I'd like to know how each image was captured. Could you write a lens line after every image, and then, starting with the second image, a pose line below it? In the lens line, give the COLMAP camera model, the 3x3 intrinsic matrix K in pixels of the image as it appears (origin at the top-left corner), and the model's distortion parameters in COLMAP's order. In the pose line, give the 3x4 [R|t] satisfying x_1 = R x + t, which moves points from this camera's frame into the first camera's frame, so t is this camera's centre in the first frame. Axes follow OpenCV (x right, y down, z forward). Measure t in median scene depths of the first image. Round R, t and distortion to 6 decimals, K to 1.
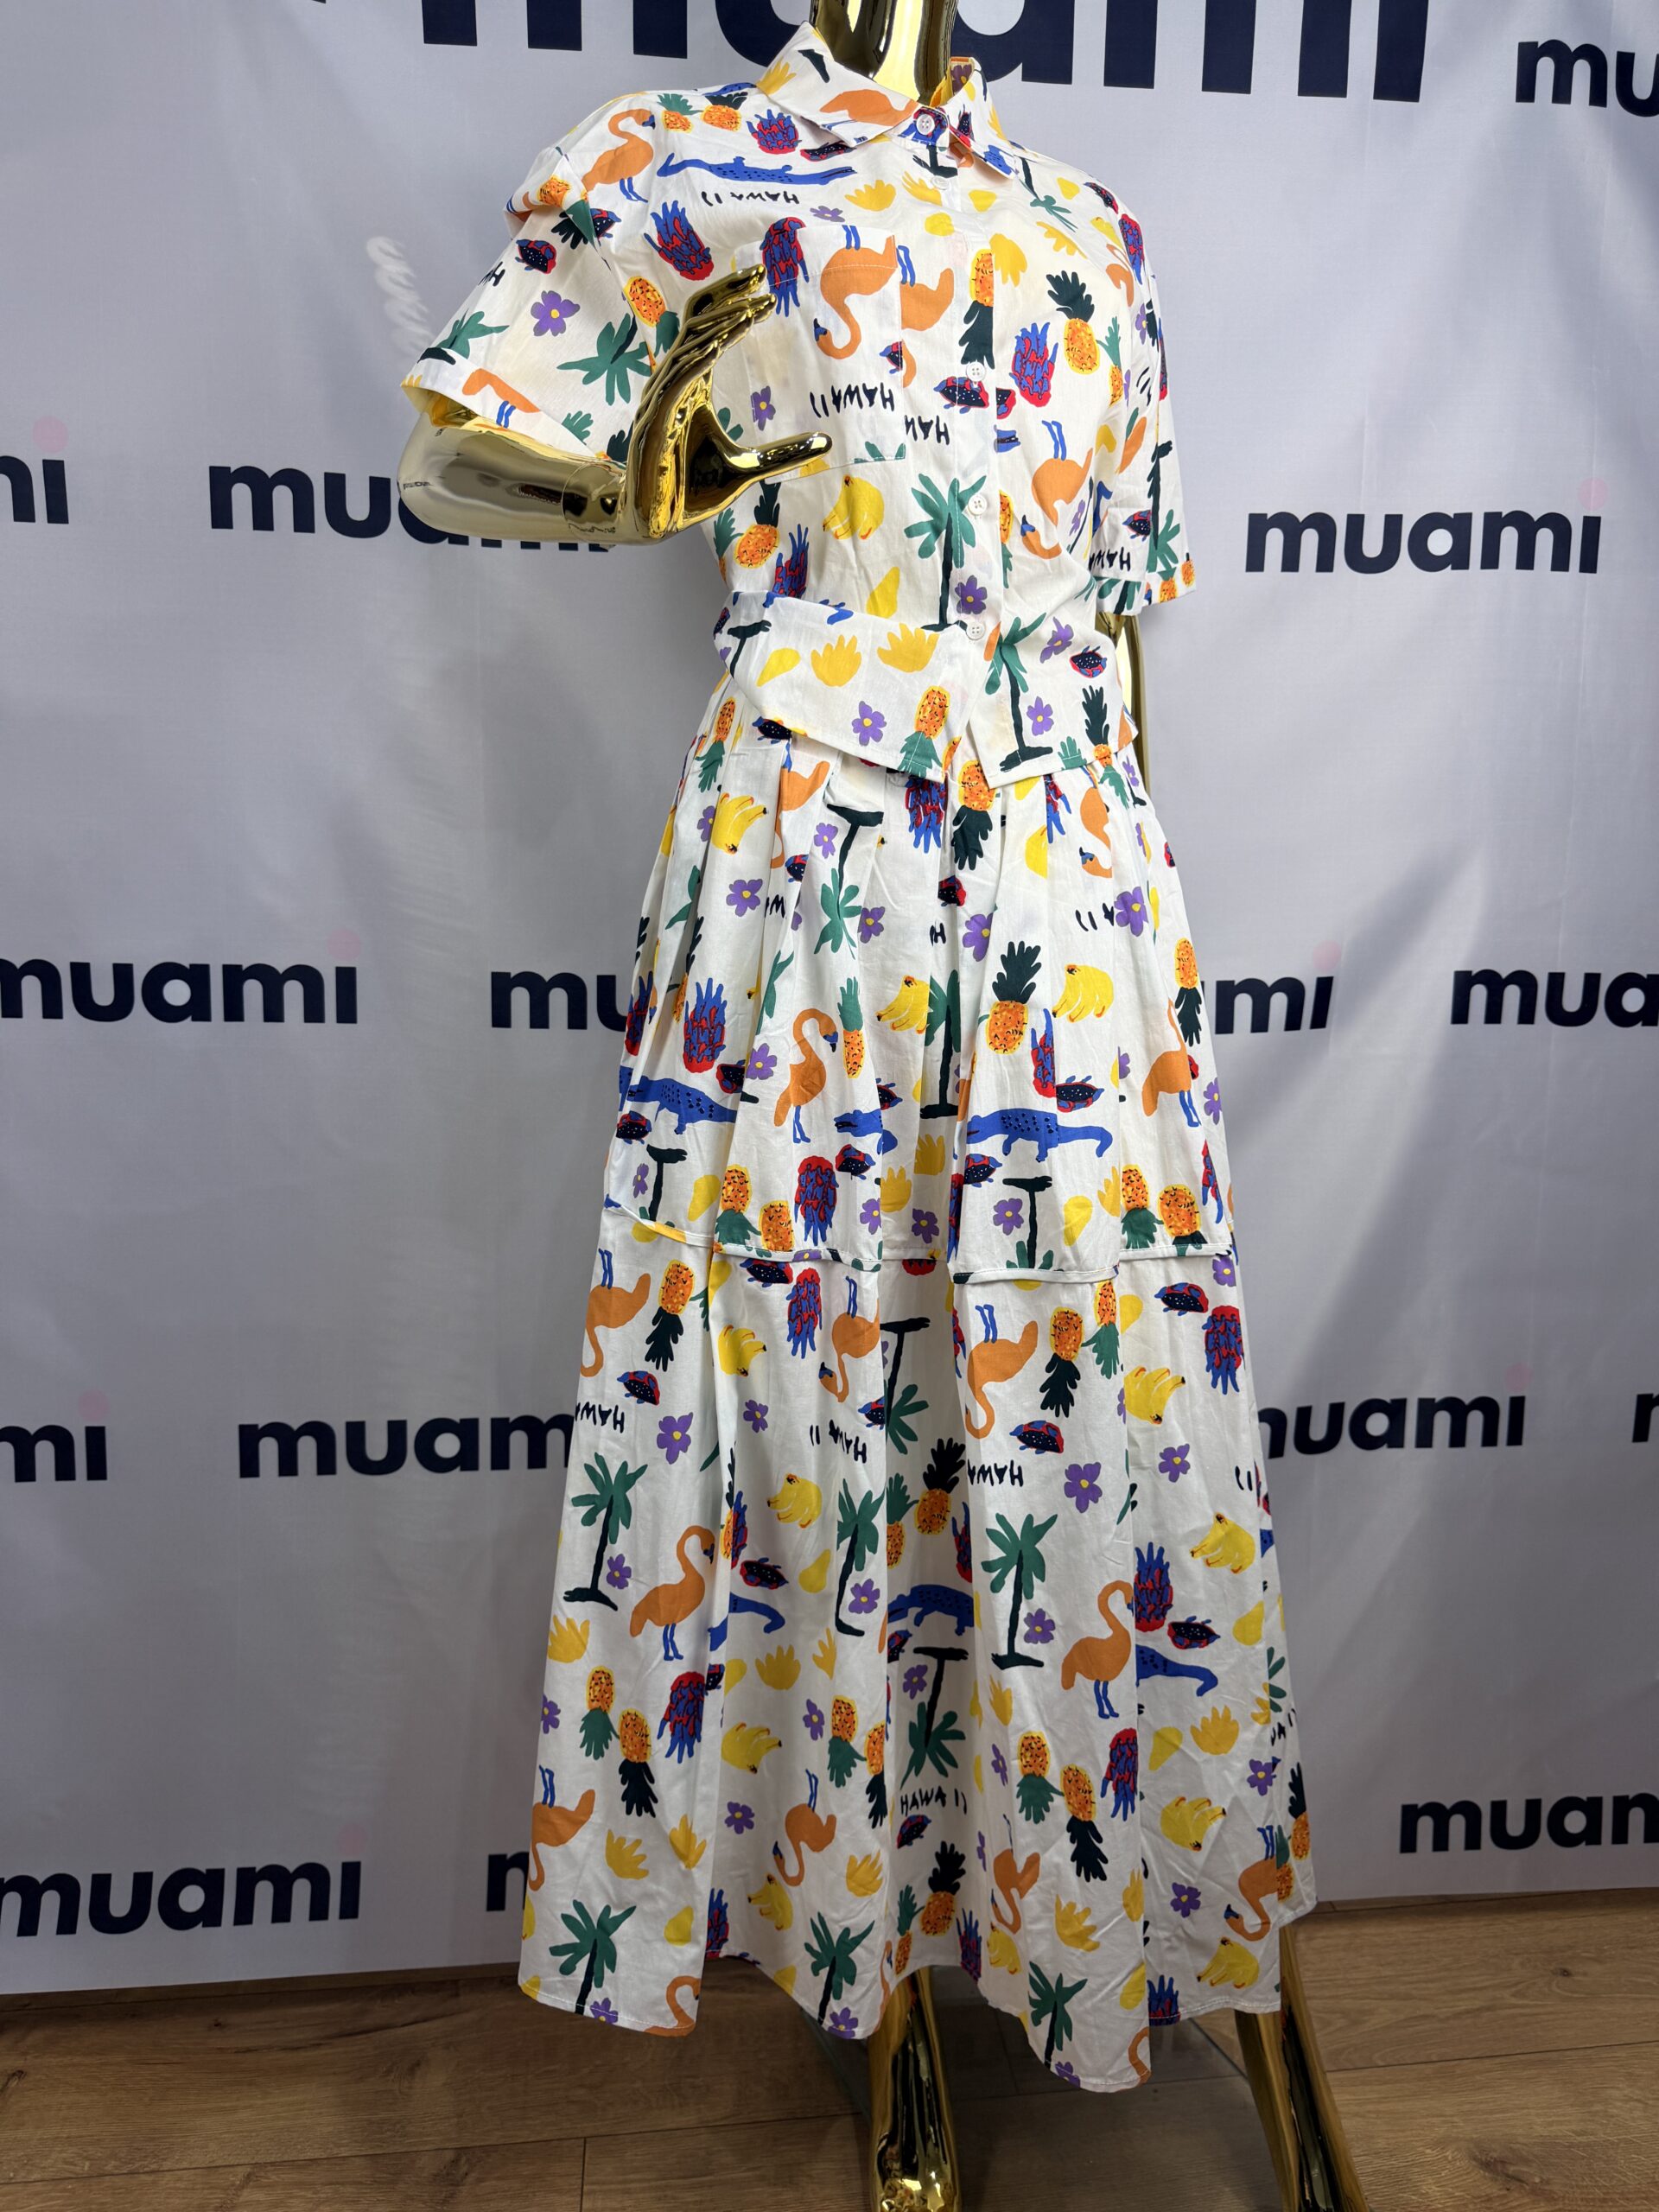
lens RADIAL K [[1523.1, 0, 854.3], [0, 1523.1, 1096.6], [0, 0, 1]] dist [0.034784, -0.046378]
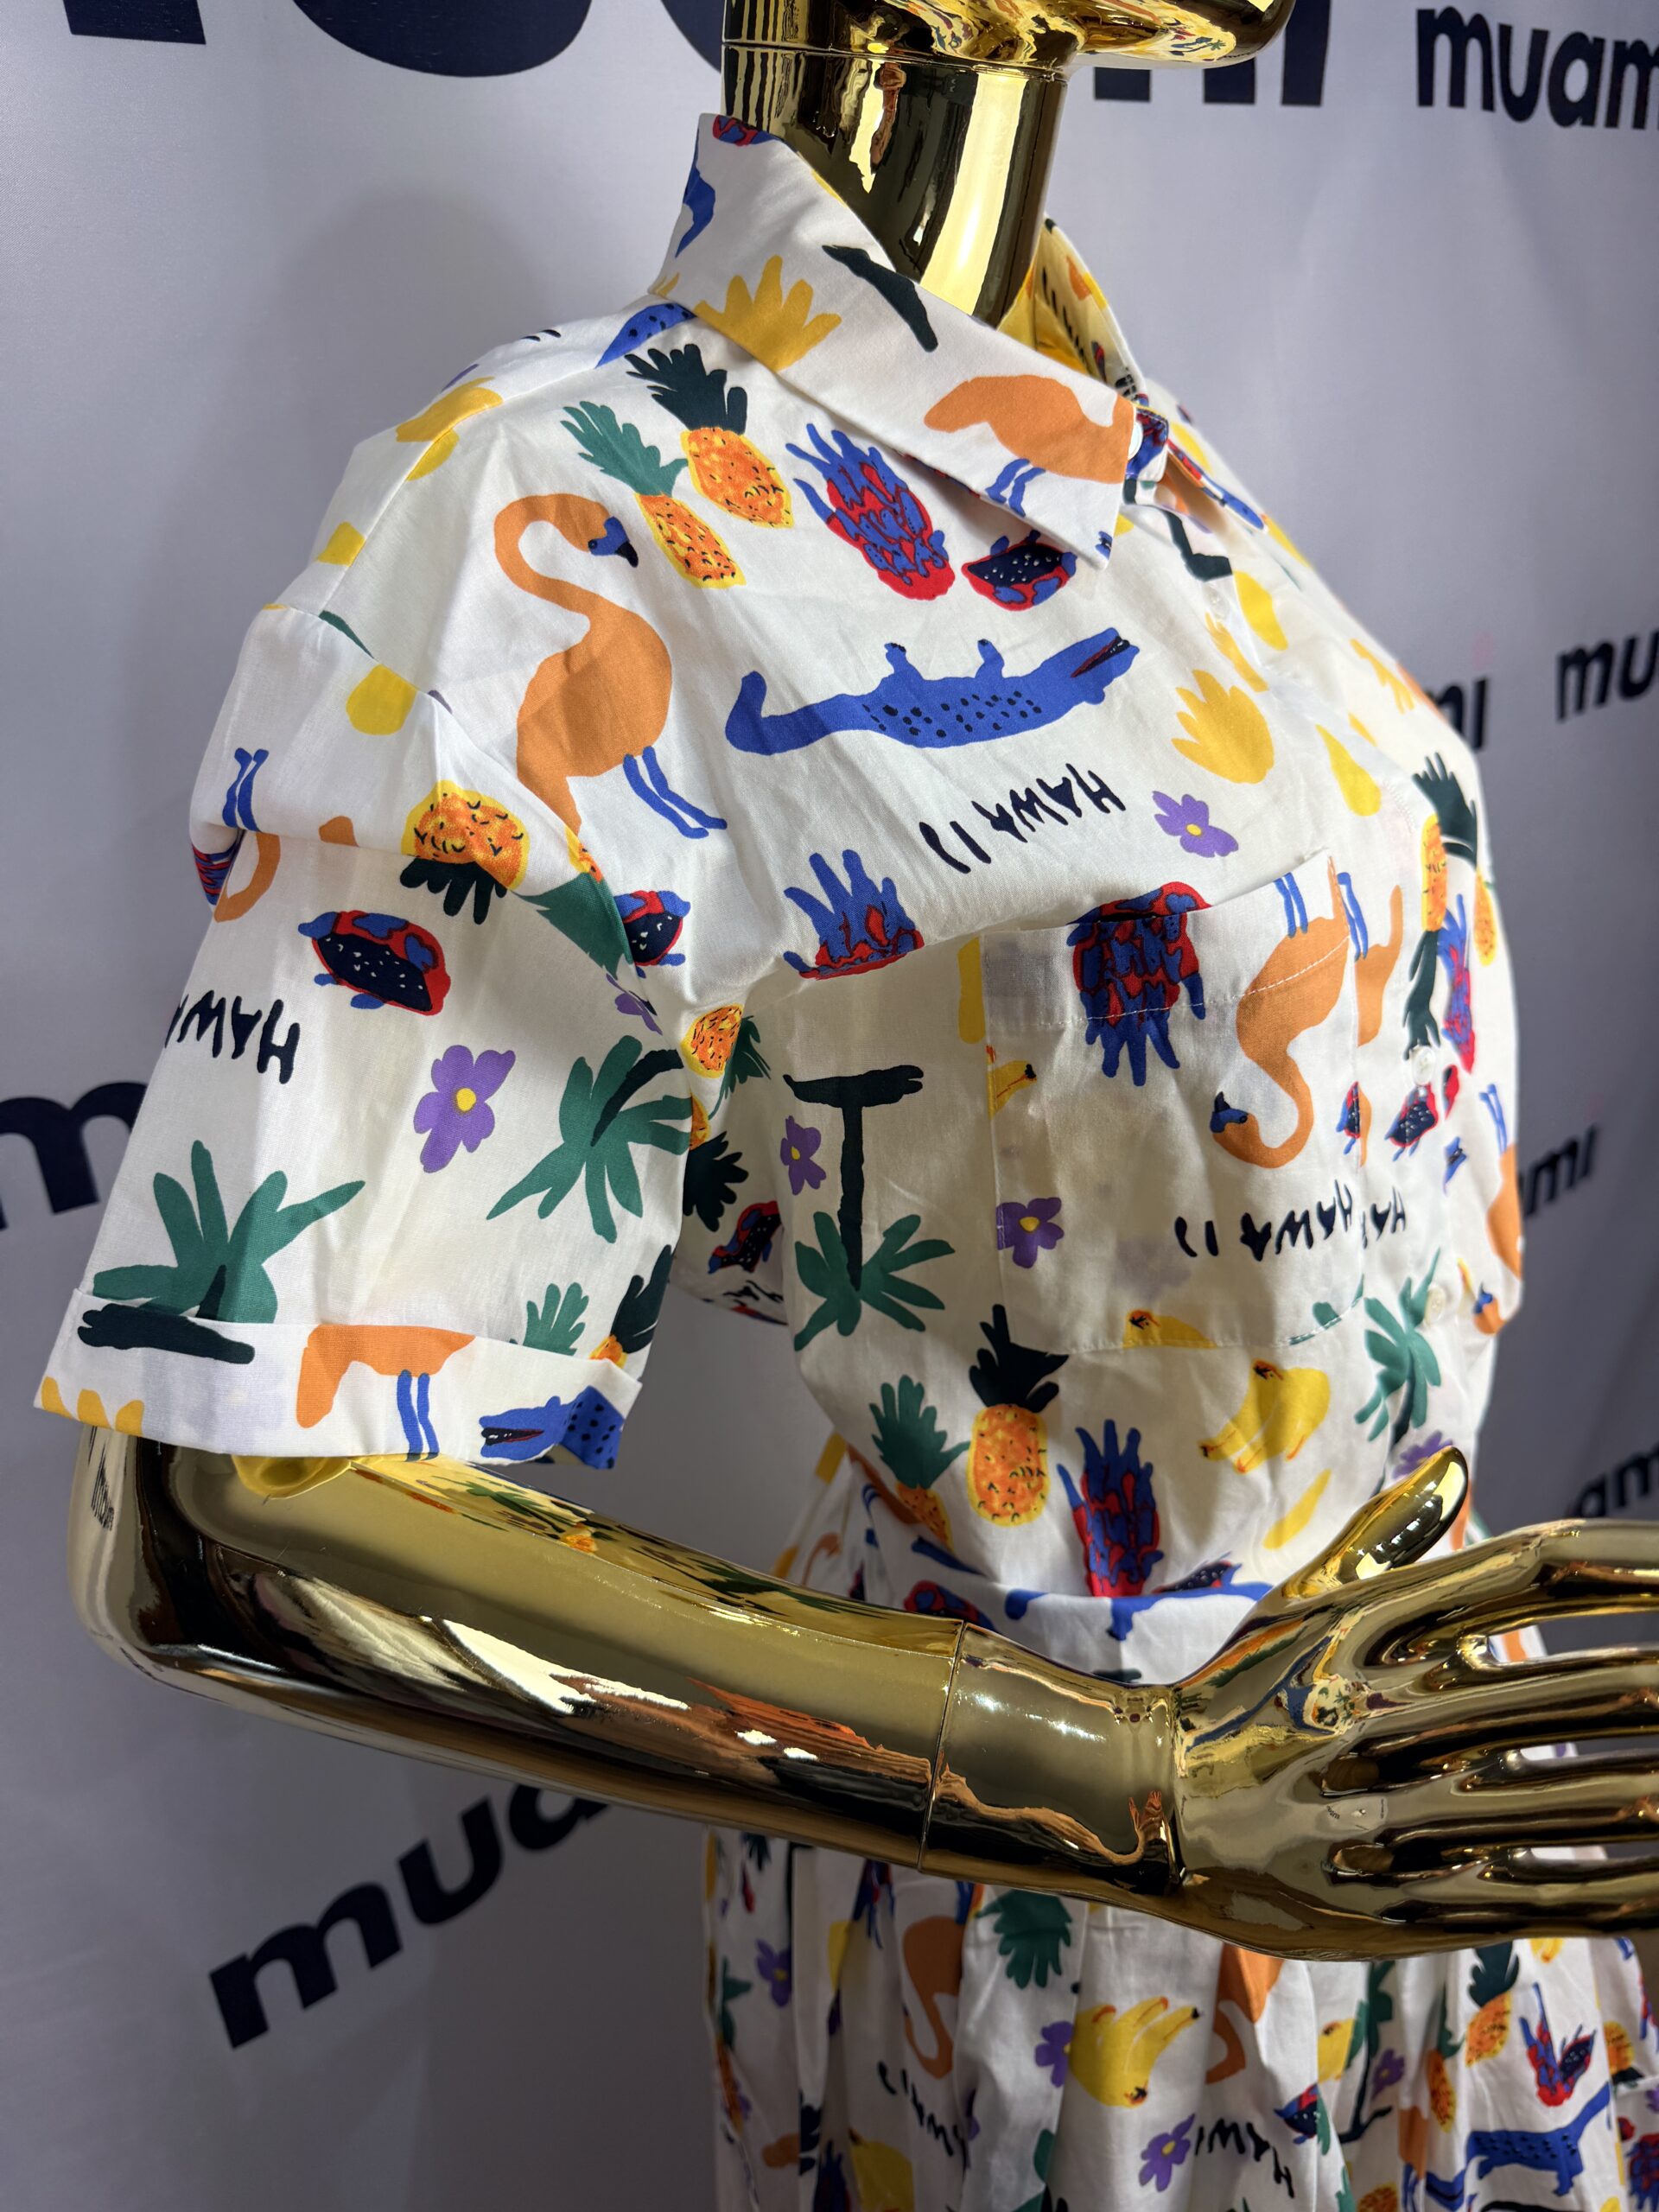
lens RADIAL K [[1523.1, 0, 831.0], [0, 1523.1, 1141.4], [0, 0, 1]] dist [0.034784, -0.046378]
pose [[0.851543, -0.285703, 0.439600, -0.282187], [0.187217, 0.948899, 0.254050, -0.575403], [-0.489719, -0.134034, 0.861516, 0.638142]]
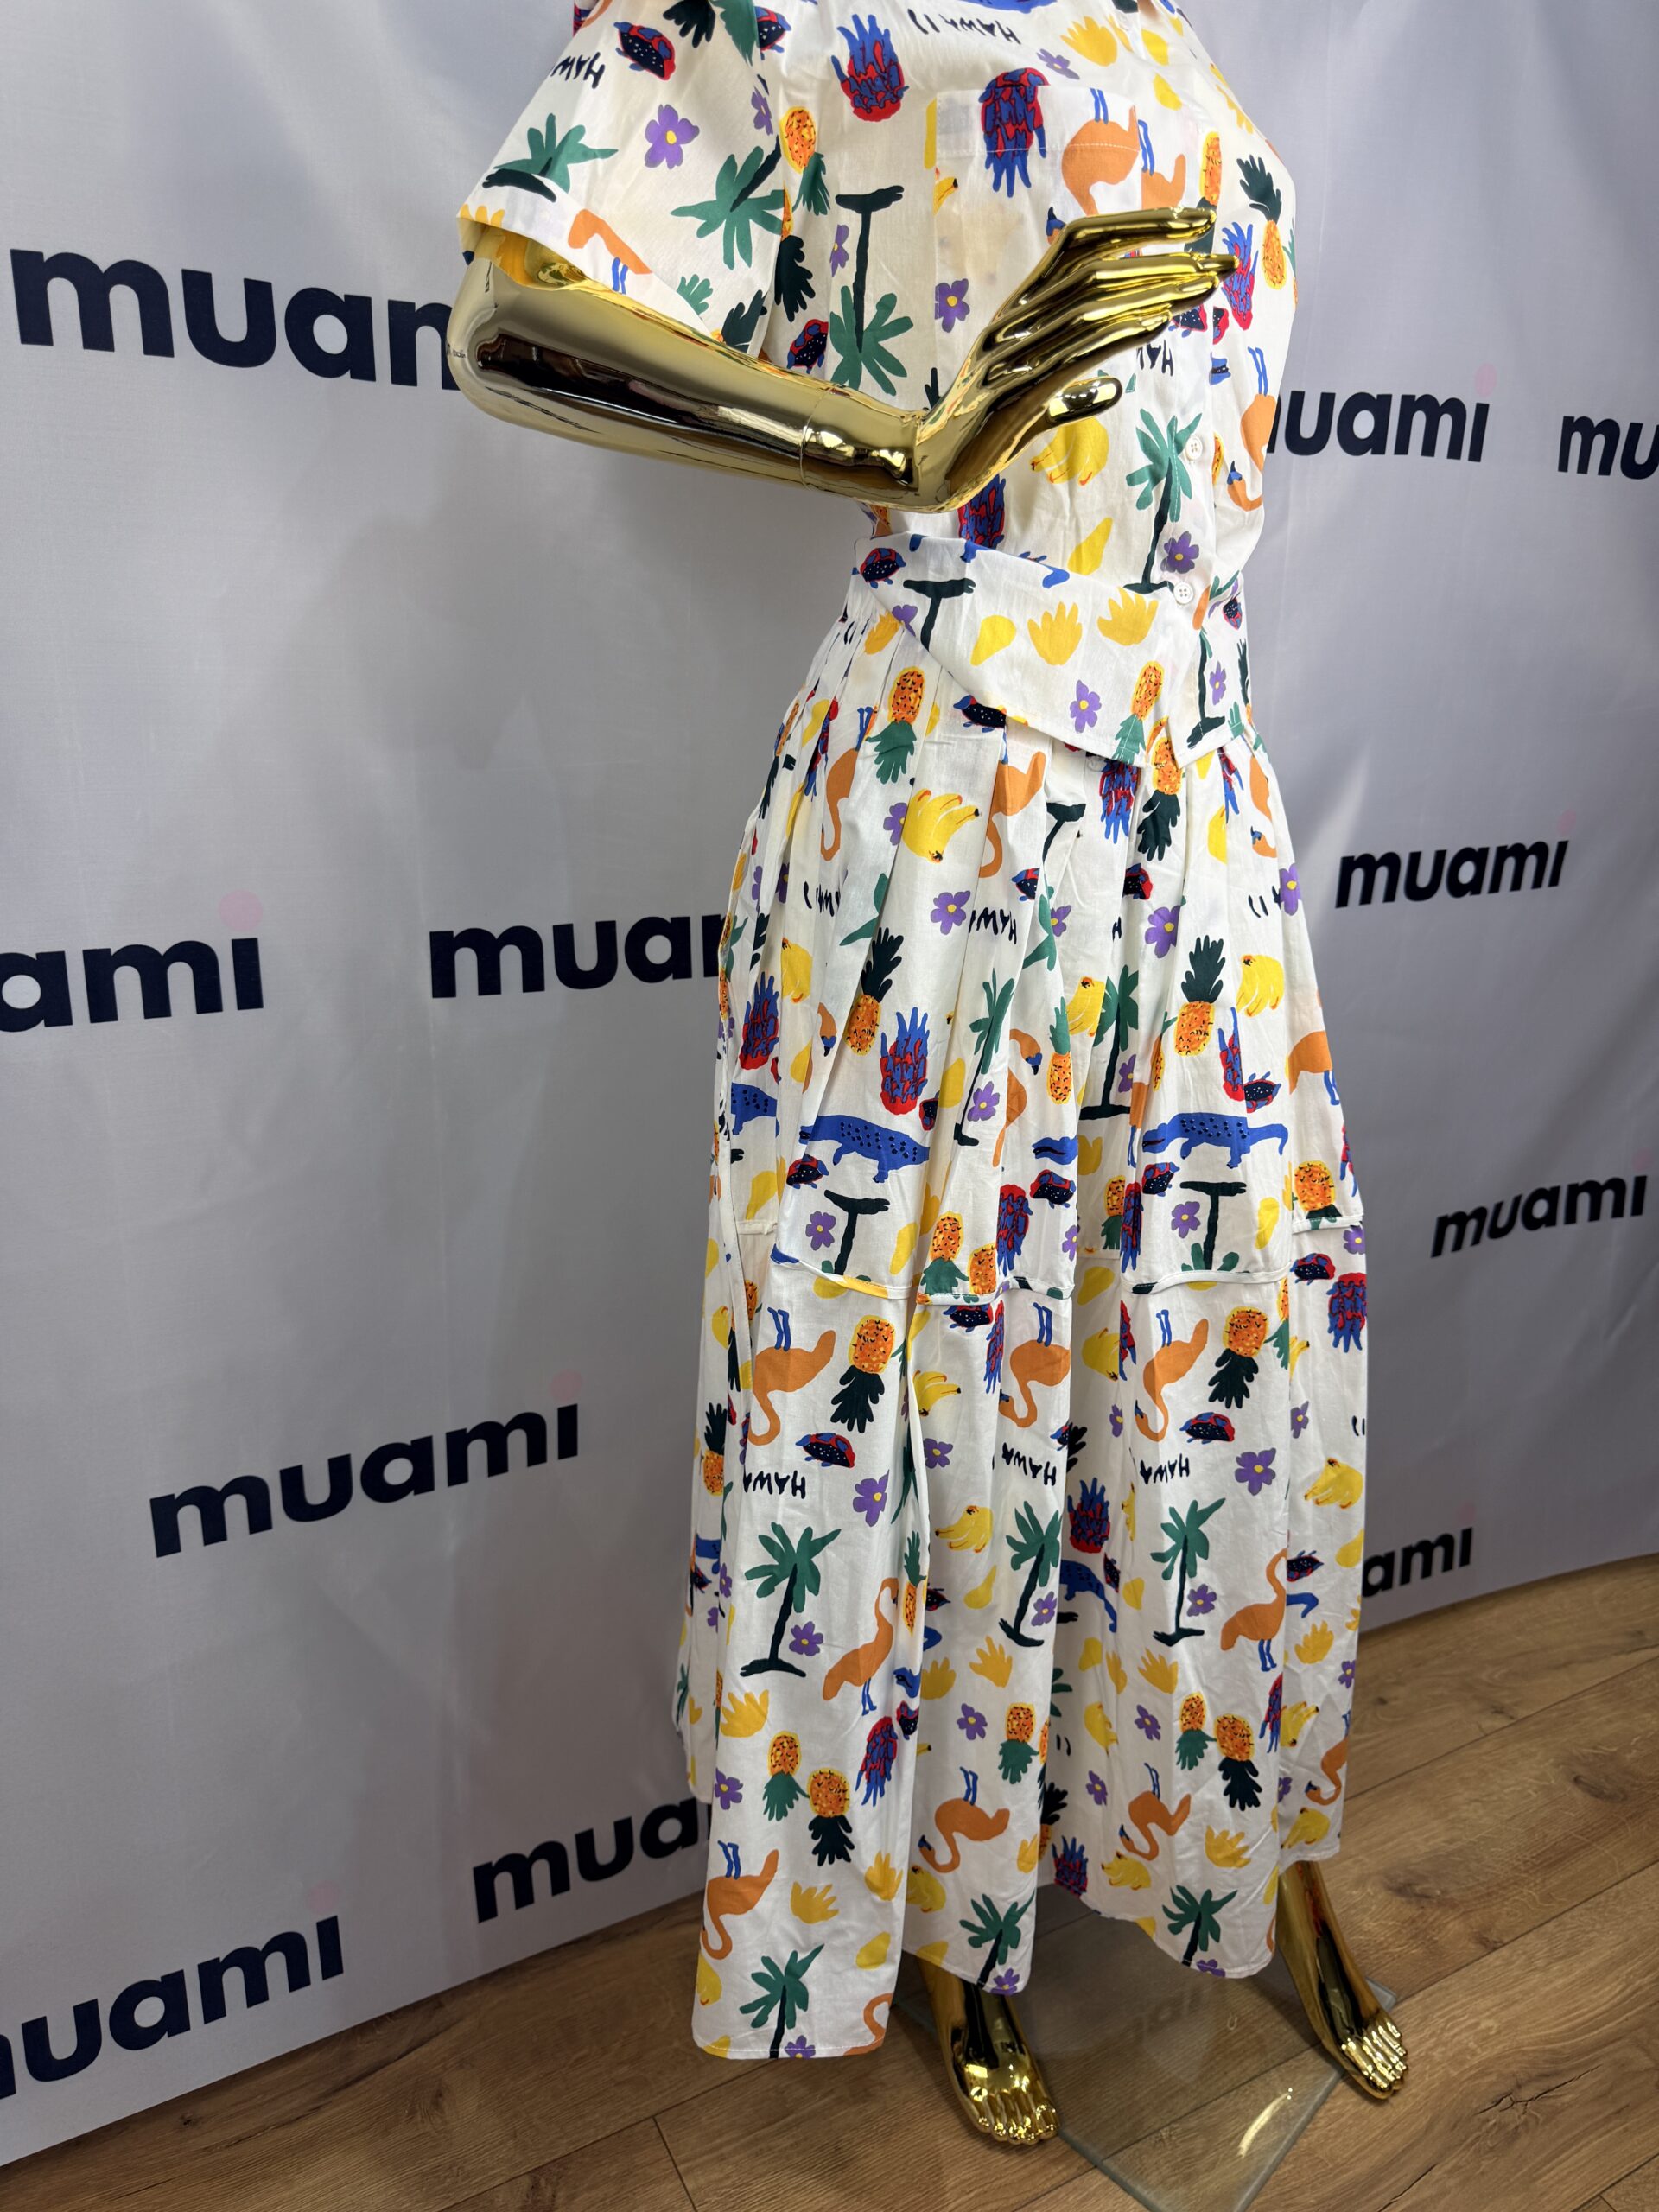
lens RADIAL K [[1523.1, 0, 855.0], [0, 1523.1, 1107.1], [0, 0, 1]] dist [0.034784, -0.046378]
pose [[0.934858, -0.100681, 0.340447, -0.413810], [0.036072, 0.980920, 0.191035, -0.182457], [-0.353184, -0.166310, 0.920653, 0.193342]]
